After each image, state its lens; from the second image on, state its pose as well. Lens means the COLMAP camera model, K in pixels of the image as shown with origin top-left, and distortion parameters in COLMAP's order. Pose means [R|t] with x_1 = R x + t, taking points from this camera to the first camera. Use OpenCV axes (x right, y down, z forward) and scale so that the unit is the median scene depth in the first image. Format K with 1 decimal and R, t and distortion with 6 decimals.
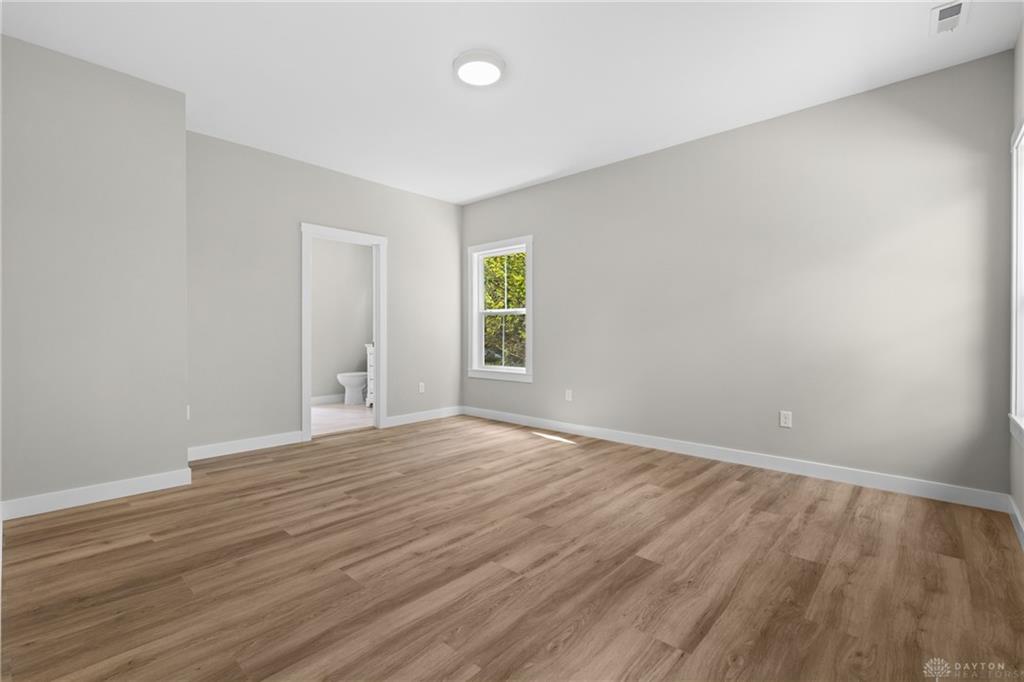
lens RADIAL K [[462.0, 0, 502.8], [0, 462.0, 332.3], [0, 0, 1]] dist [0.004339, -0.000358]
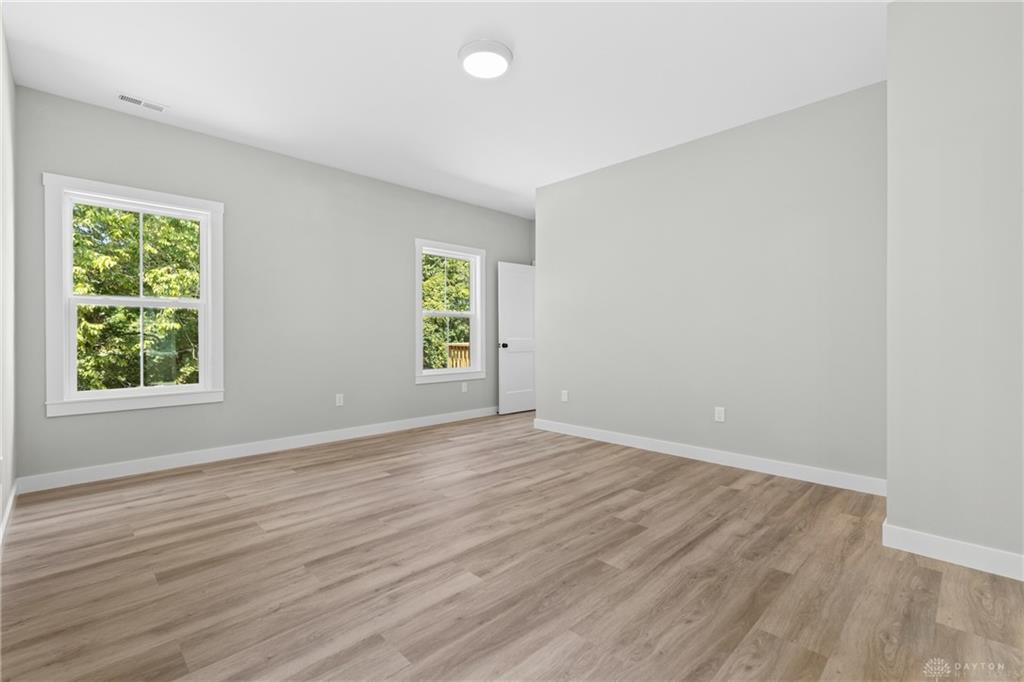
lens RADIAL K [[459.0, 0, 504.6], [0, 459.0, 335.9], [0, 0, 1]] dist [0.006607, -0.000758]
pose [[-0.998787, -0.000971, 0.049238, -0.146891], [-0.000927, 0.999999, 0.000924, 0.003072], [-0.049239, 0.000877, -0.998787, 2.091636]]
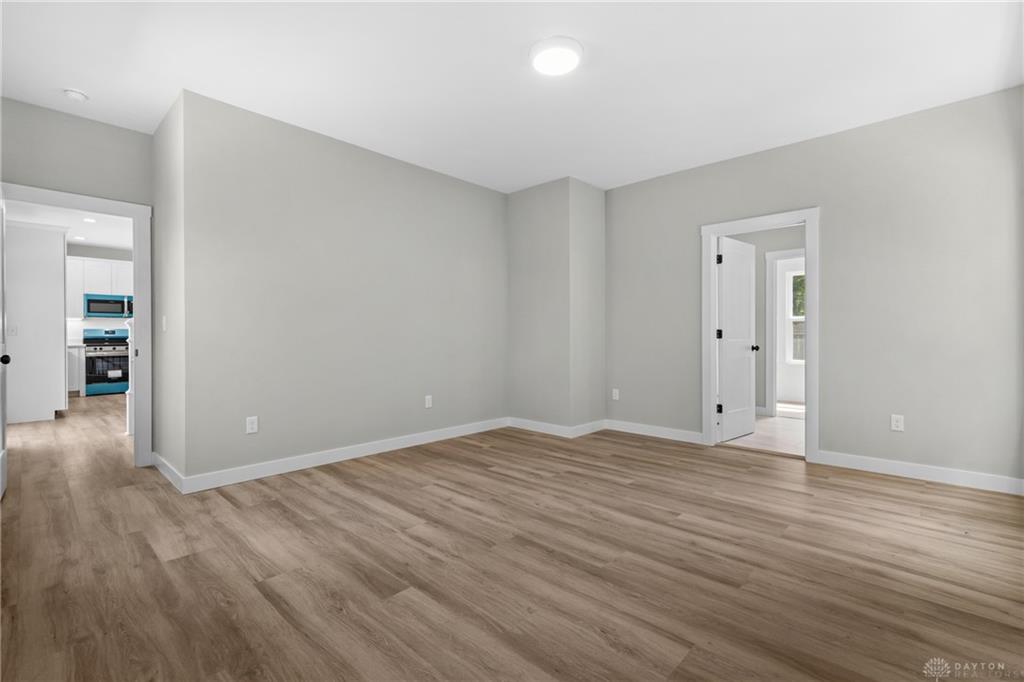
lens RADIAL K [[459.0, 0, 504.6], [0, 459.0, 335.9], [0, 0, 1]] dist [0.006607, -0.000758]
pose [[-0.016592, -0.000184, -0.999862, 0.953386], [0.002334, 0.999997, -0.000223, 0.000638], [0.999860, -0.002338, -0.016592, 0.977605]]
